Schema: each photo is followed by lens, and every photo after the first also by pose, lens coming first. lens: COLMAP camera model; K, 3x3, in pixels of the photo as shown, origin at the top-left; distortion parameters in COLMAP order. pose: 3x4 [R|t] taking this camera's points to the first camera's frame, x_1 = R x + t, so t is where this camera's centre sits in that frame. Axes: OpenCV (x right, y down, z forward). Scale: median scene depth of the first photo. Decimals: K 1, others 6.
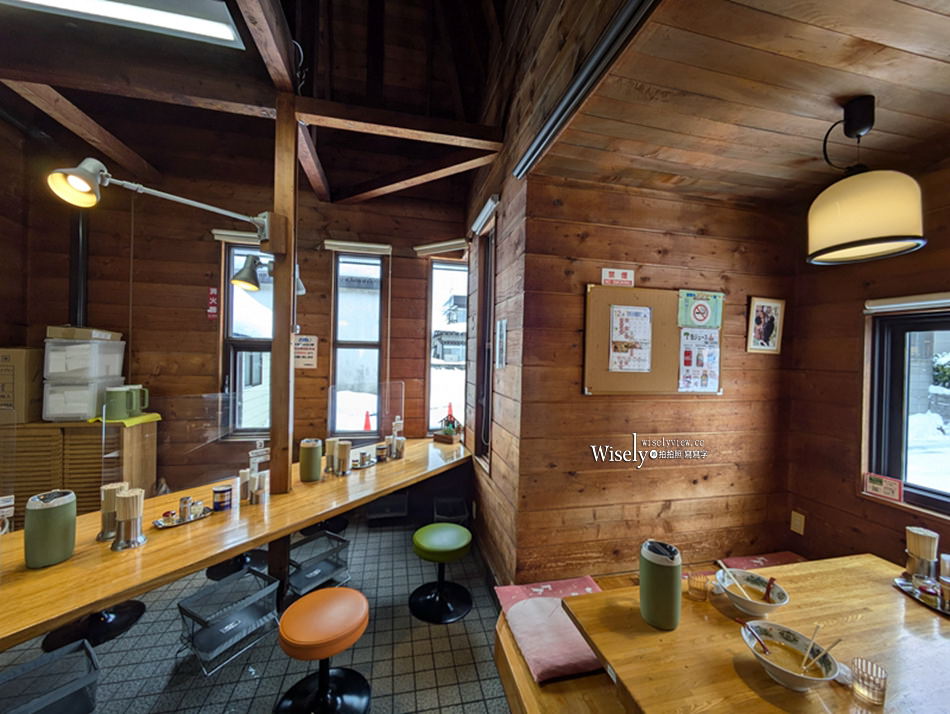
lens RADIAL K [[383.5, 0, 478.8], [0, 383.5, 353.8], [0, 0, 1]] dist [-0.001570, -0.000042]
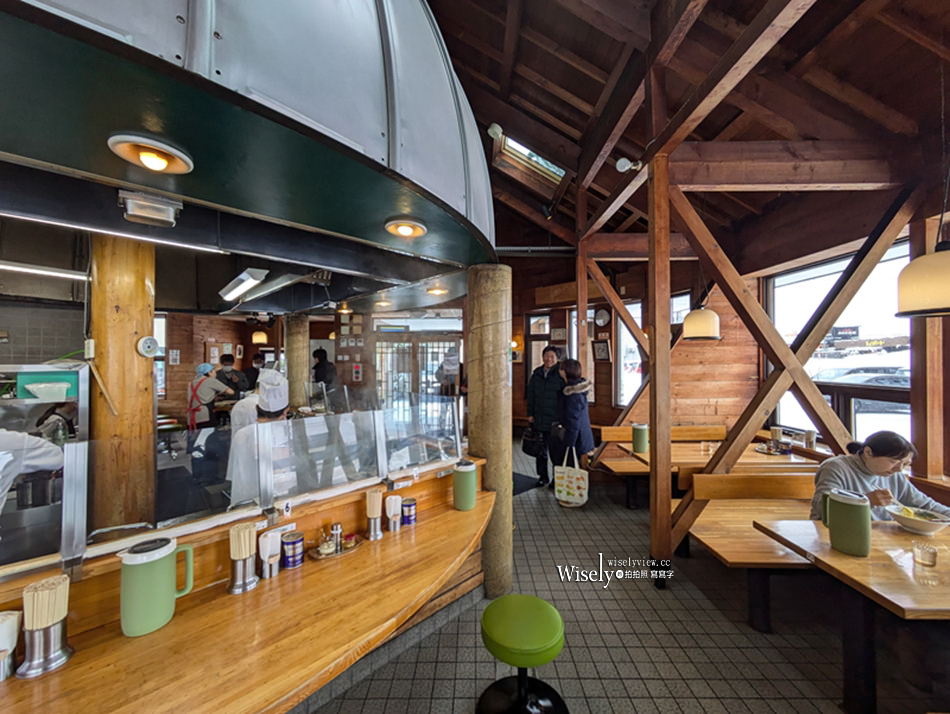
lens RADIAL K [[383.5, 0, 478.8], [0, 383.5, 353.8], [0, 0, 1]] dist [-0.001570, -0.000042]
pose [[0.230526, -0.011123, 0.973002, -2.958583], [0.008041, 0.999922, 0.009526, -0.074213], [-0.973033, 0.005628, 0.230598, -2.717459]]
